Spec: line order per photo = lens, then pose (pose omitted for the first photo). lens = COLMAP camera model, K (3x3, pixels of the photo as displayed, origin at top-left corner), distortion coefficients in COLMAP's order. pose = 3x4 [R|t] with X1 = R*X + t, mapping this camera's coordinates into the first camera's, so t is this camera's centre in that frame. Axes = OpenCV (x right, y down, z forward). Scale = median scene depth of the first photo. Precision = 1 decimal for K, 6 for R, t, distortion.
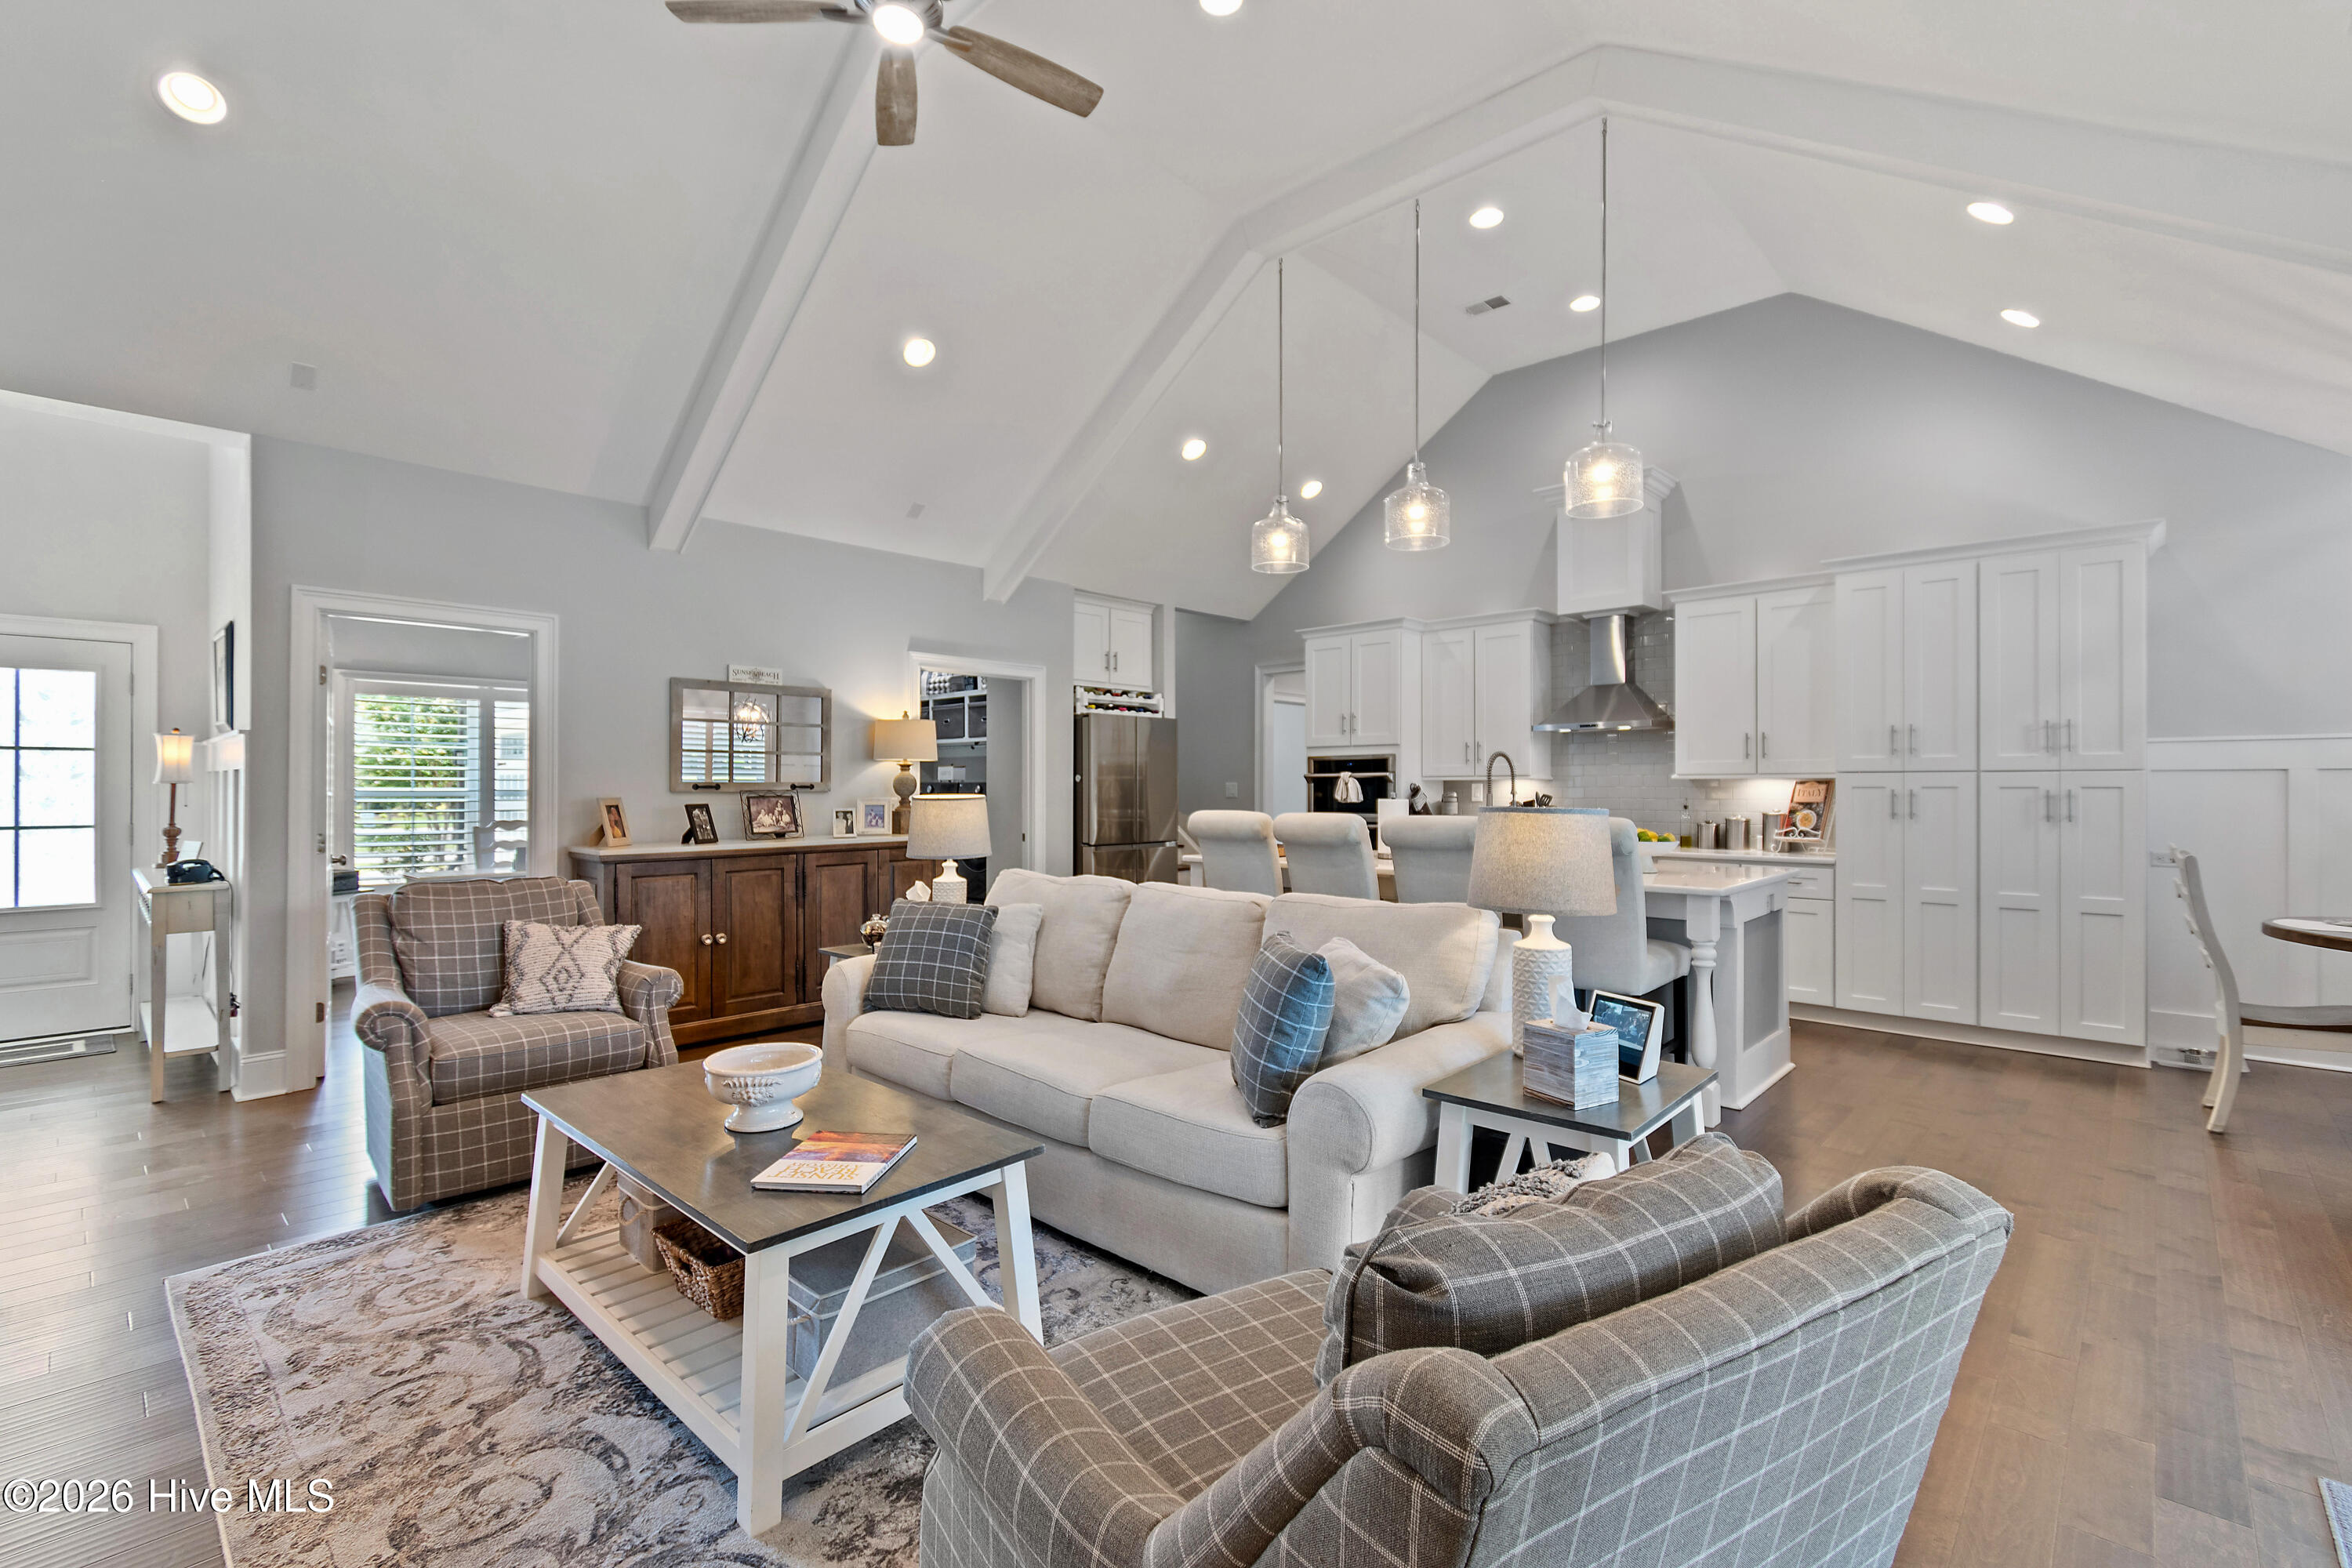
lens RADIAL K [[1032.3, 0, 1178.2], [0, 1032.3, 785.5], [0, 0, 1]] dist [0.002766, -0.000920]
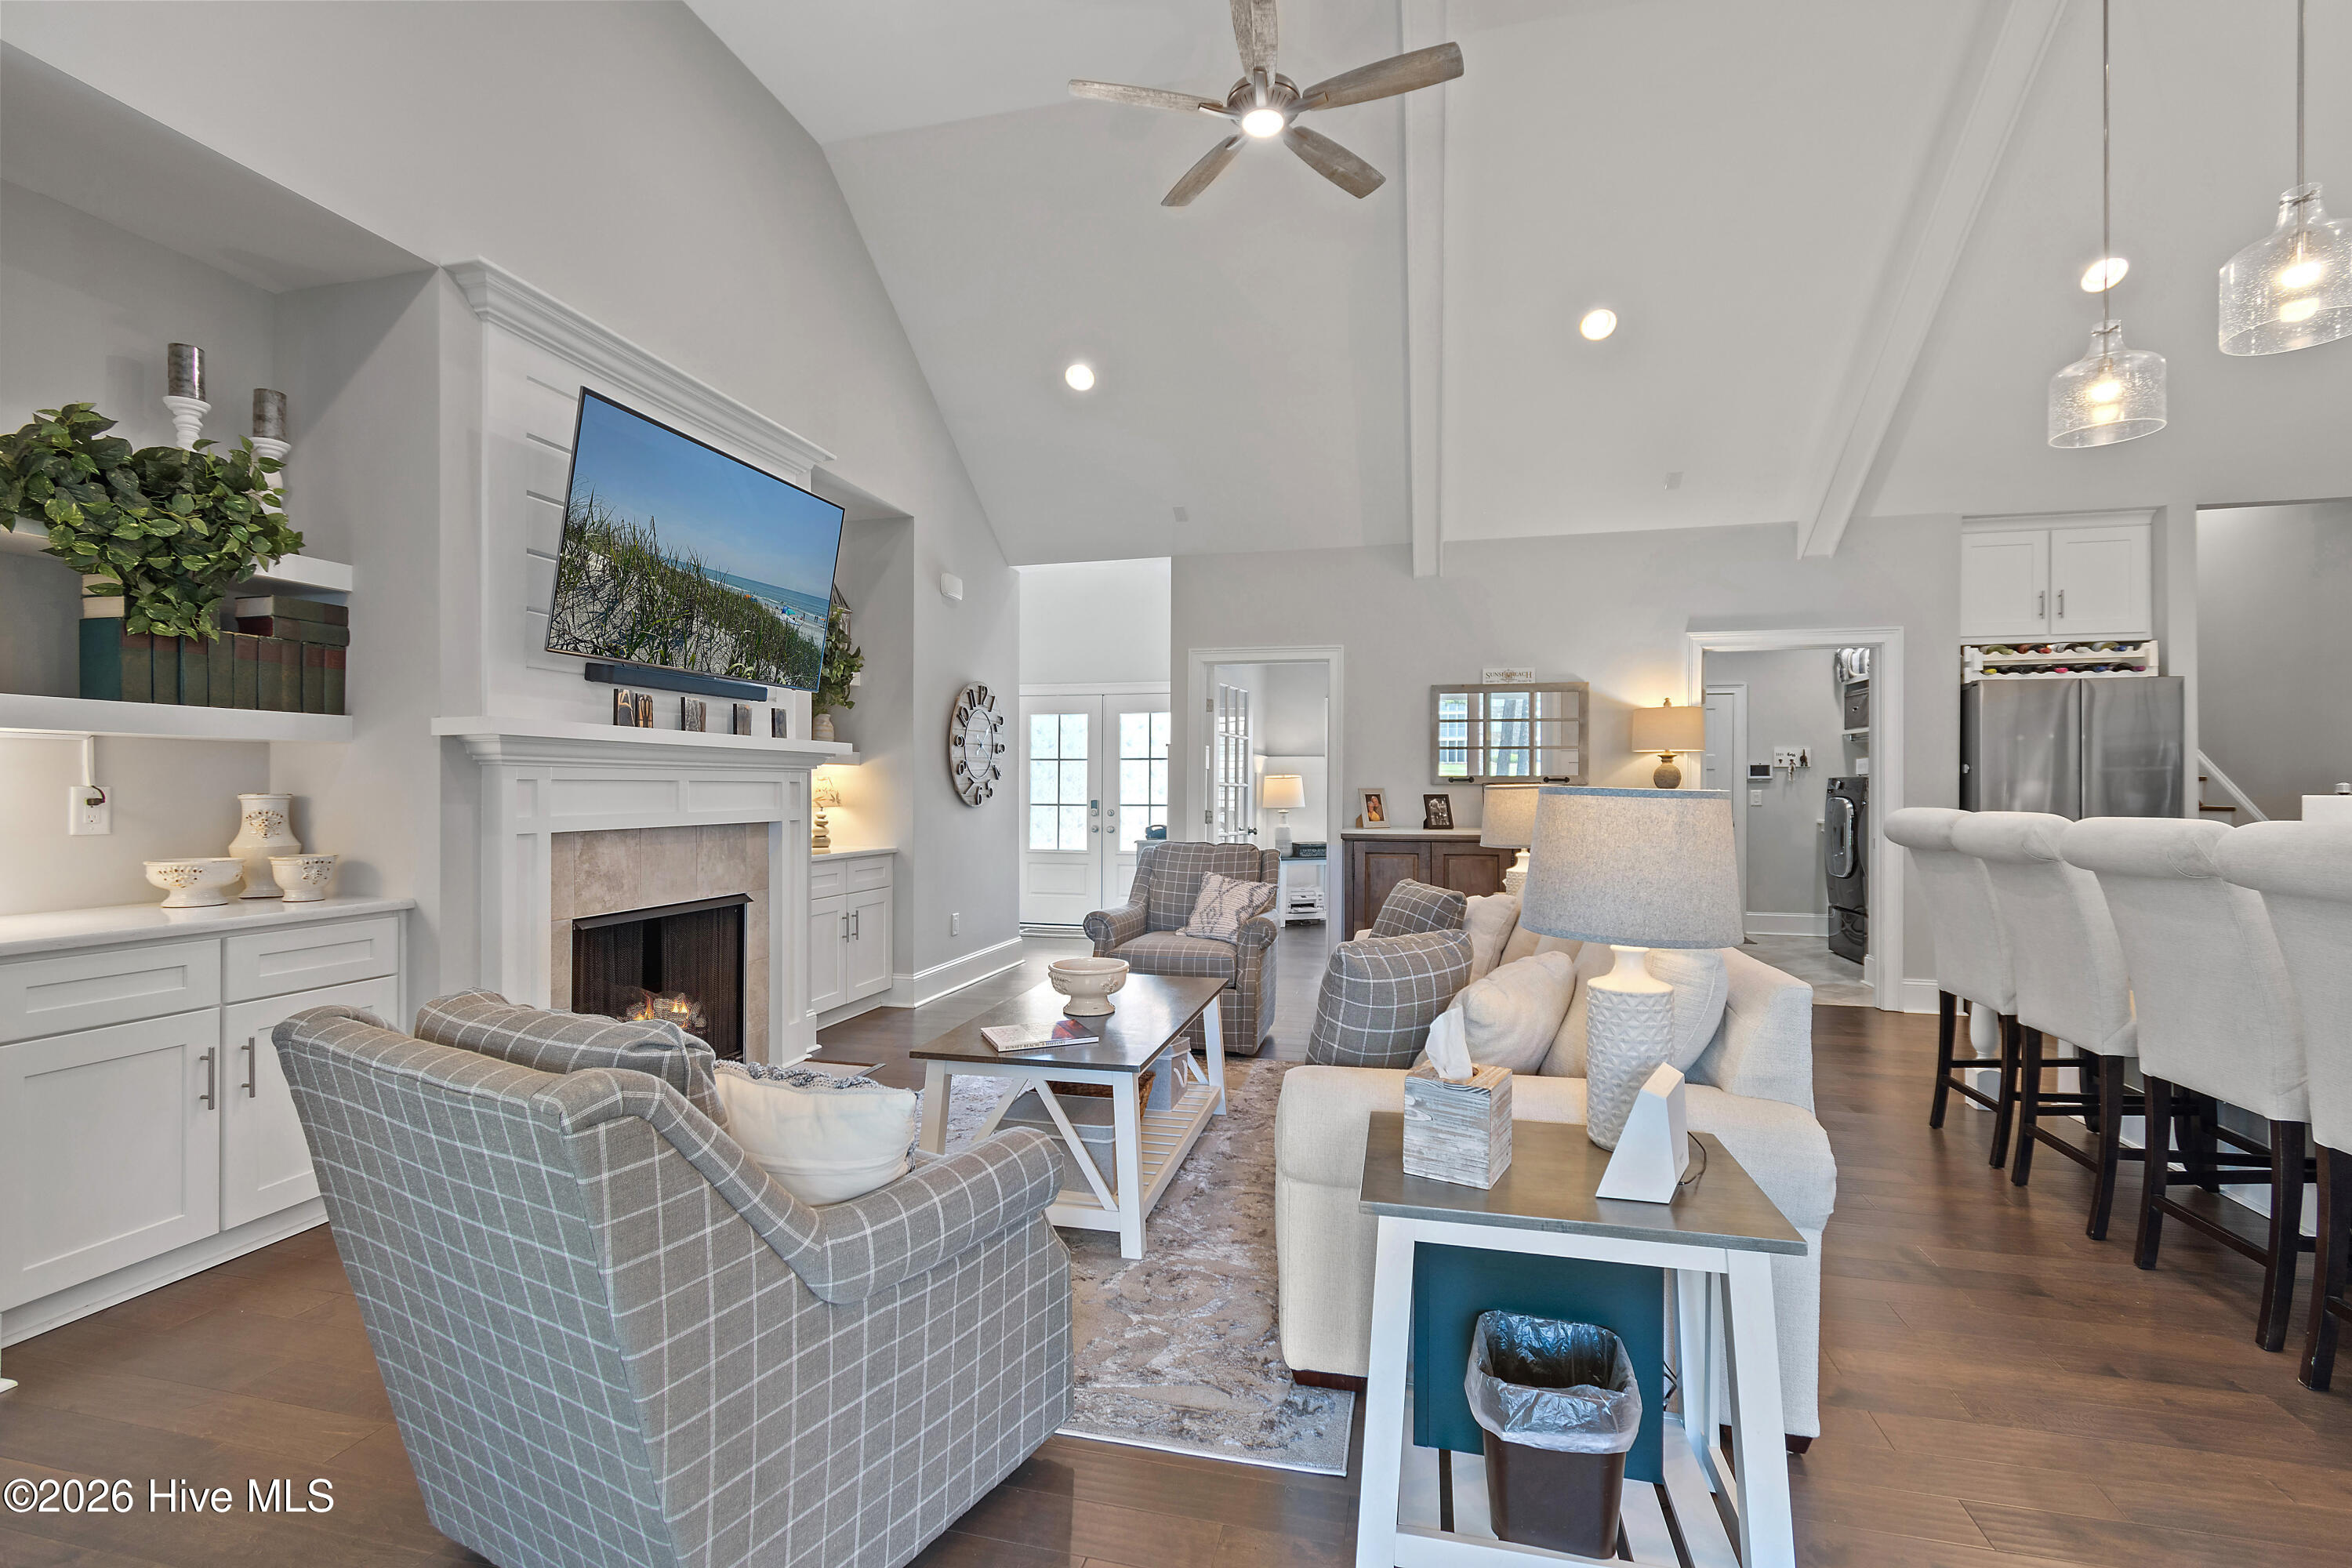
lens RADIAL K [[1032.3, 0, 1178.2], [0, 1032.3, 785.5], [0, 0, 1]] dist [0.002766, -0.000920]
pose [[0.490320, -0.000768, -0.871542, 0.380519], [-0.001548, 0.999997, -0.001753, 0.010214], [0.871541, 0.002208, 0.490317, 0.184475]]
